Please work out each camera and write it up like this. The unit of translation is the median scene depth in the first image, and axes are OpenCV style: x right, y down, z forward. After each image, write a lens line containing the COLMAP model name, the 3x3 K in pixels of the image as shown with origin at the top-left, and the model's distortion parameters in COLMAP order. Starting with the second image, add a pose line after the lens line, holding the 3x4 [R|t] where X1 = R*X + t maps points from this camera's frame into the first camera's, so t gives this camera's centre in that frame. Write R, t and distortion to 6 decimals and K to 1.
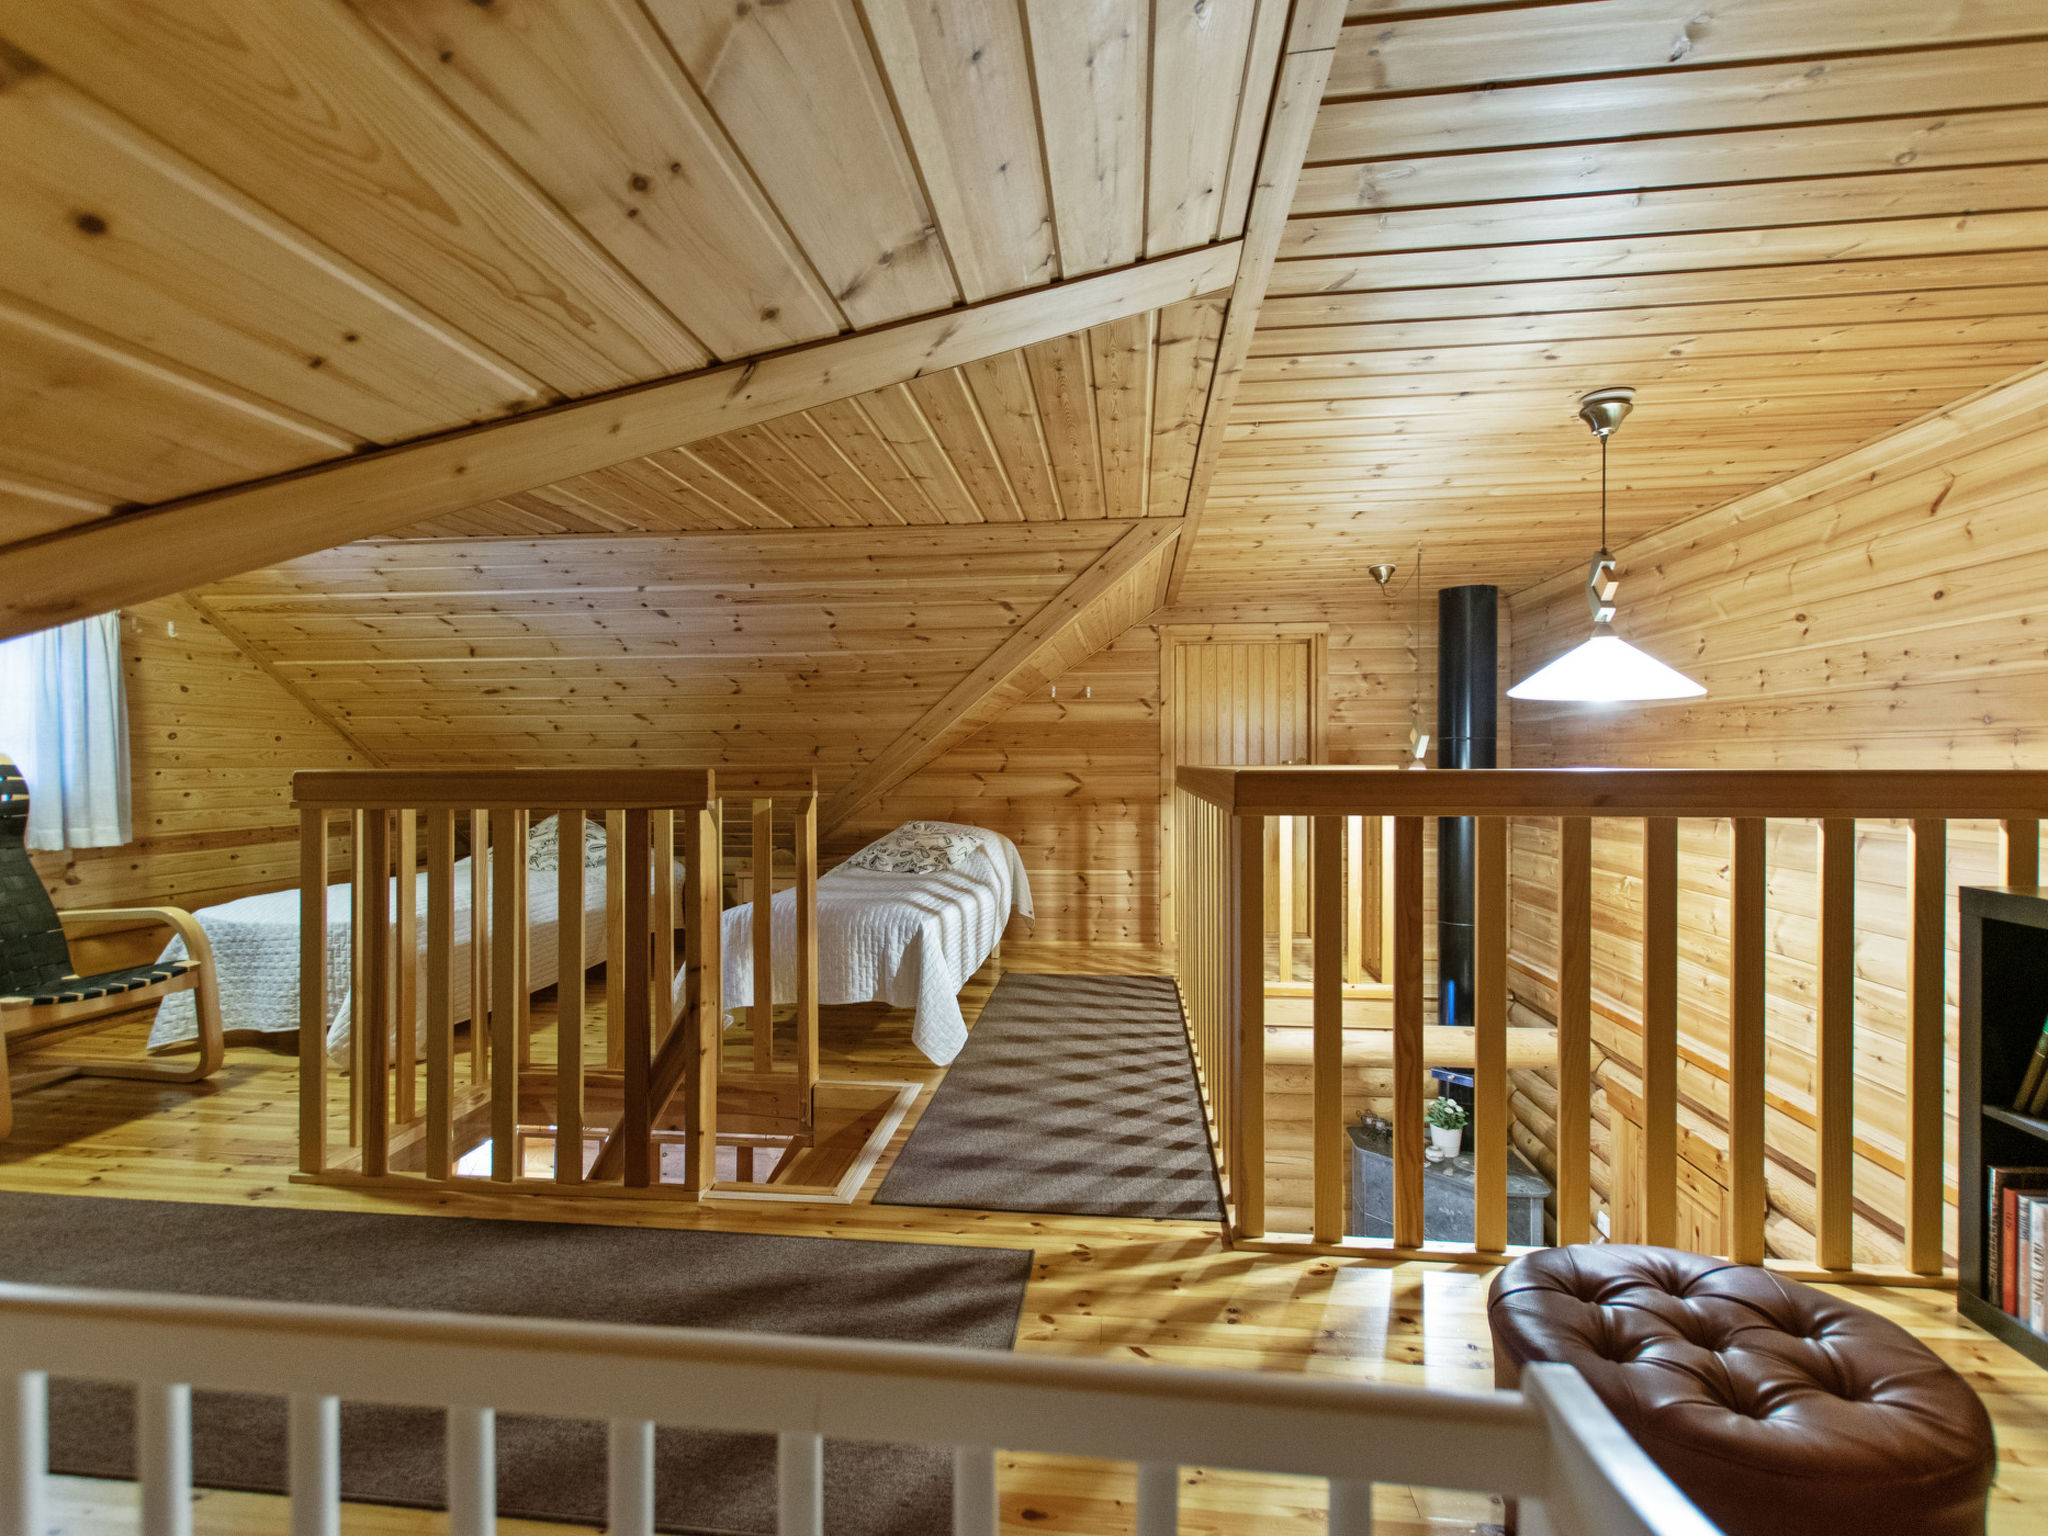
lens RADIAL K [[965.4, 0, 1018.4], [0, 965.4, 769.5], [0, 0, 1]] dist [0.000023, -0.000086]
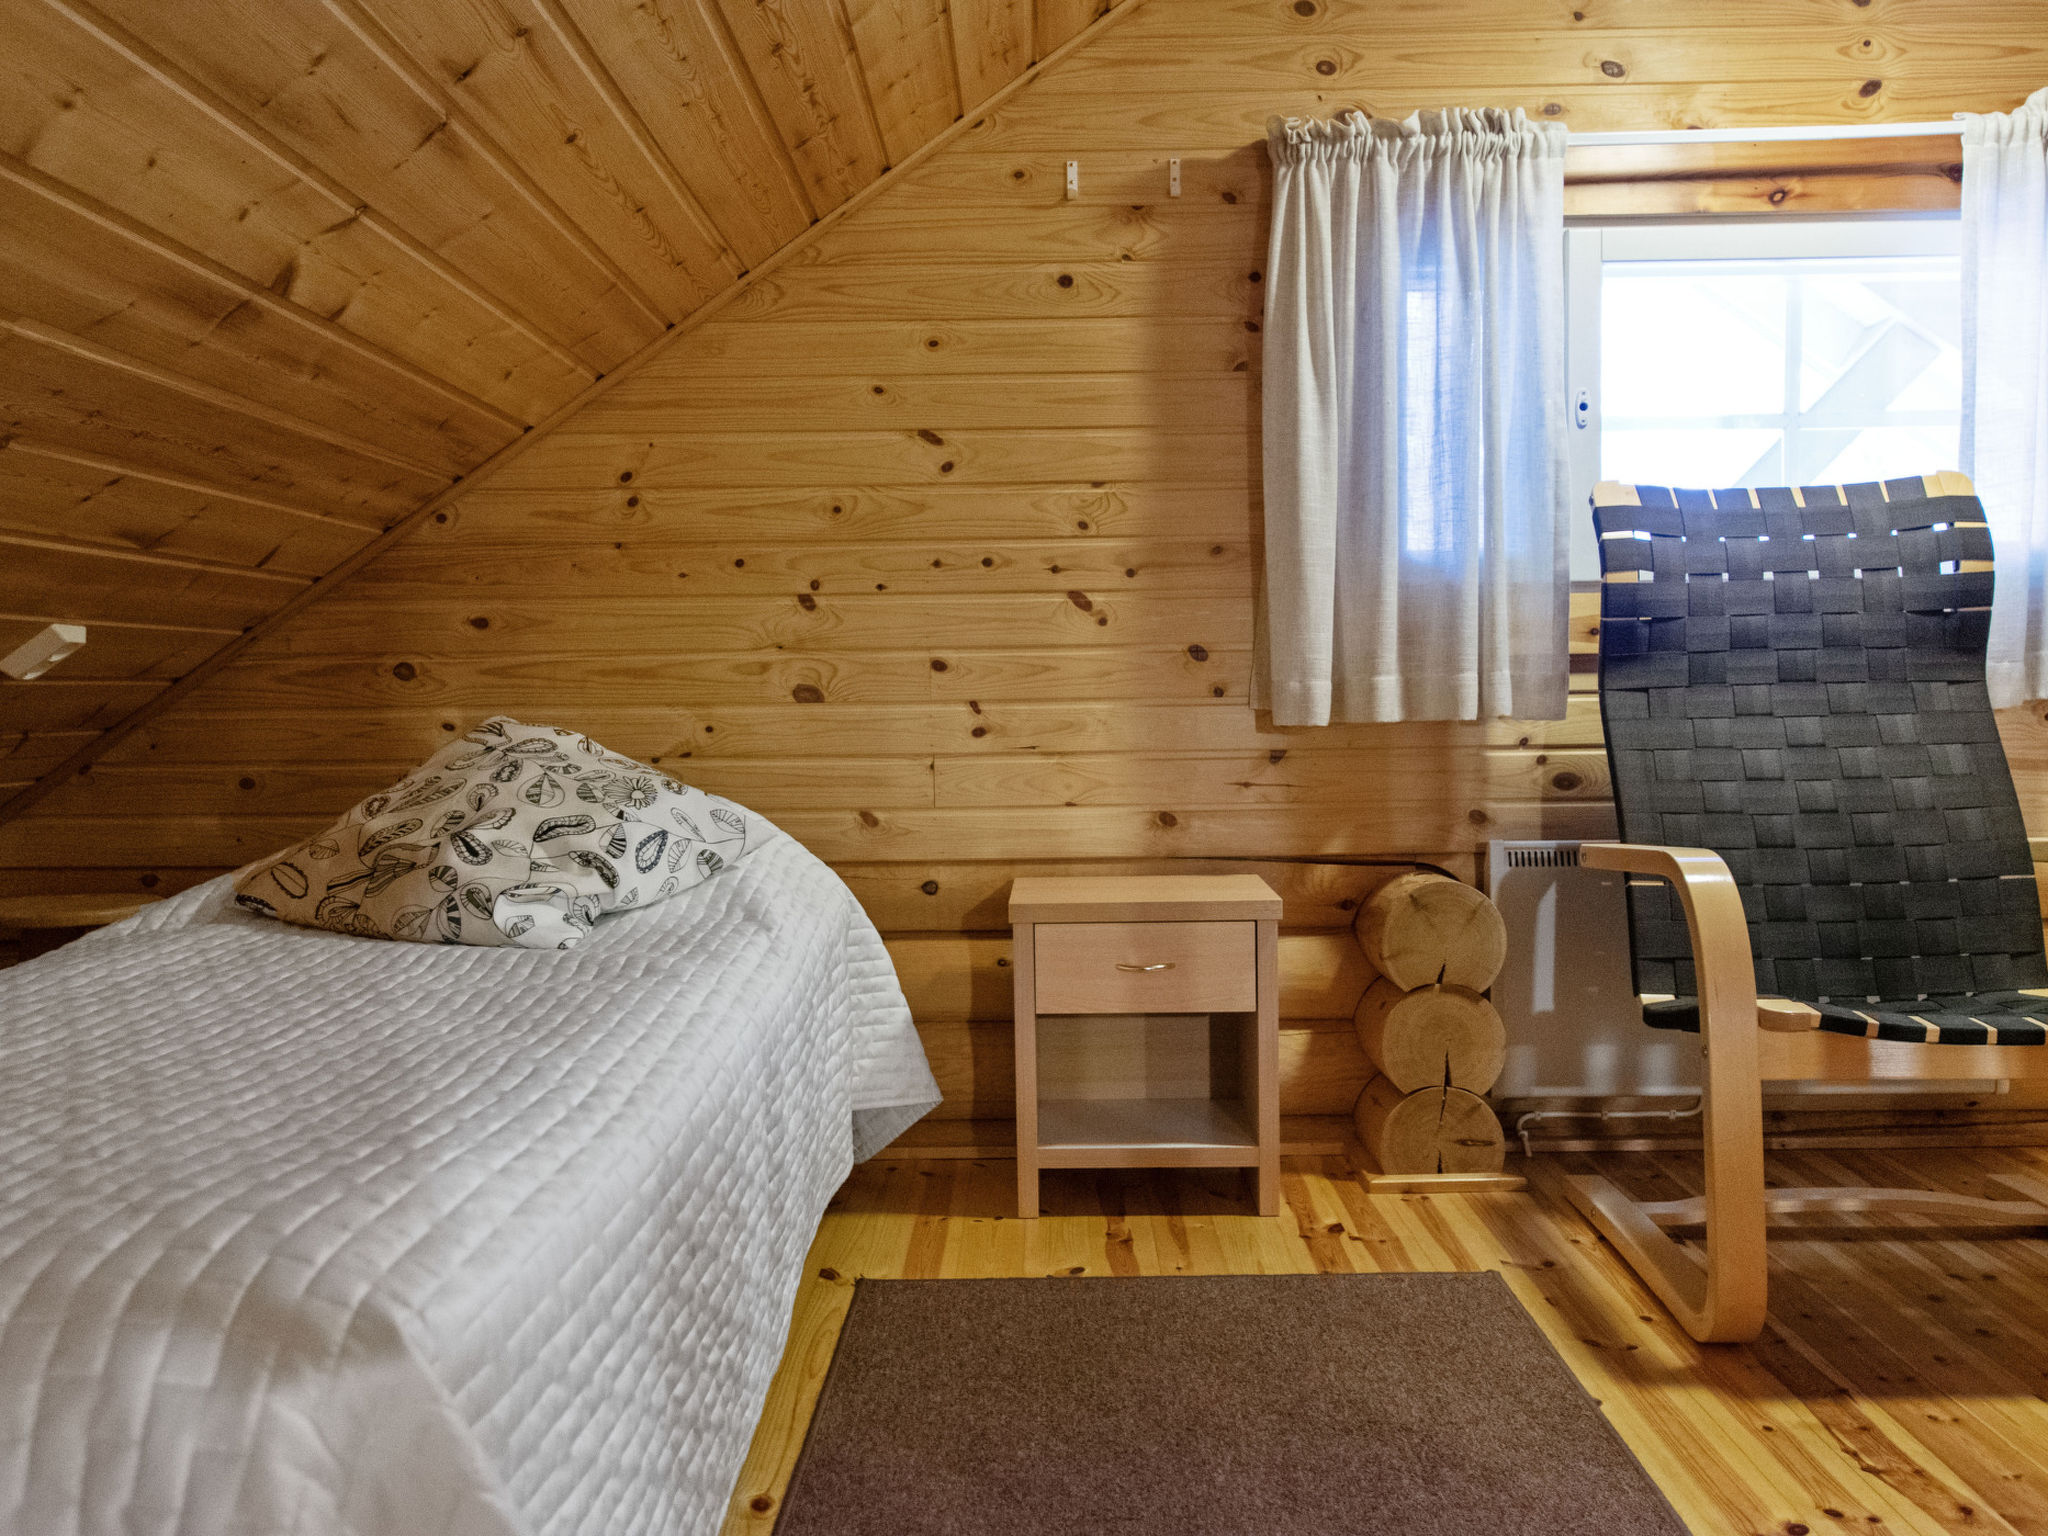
lens RADIAL K [[1899.6, 0, 1022.9], [0, 1899.6, 769.6], [0, 0, 1]] dist [0.002891, 0.000000]
pose [[0.100233, 0.040607, -0.994135, -0.220758], [0.007533, 0.999107, 0.041569, 0.083322], [0.994935, -0.011655, 0.099837, 0.492682]]
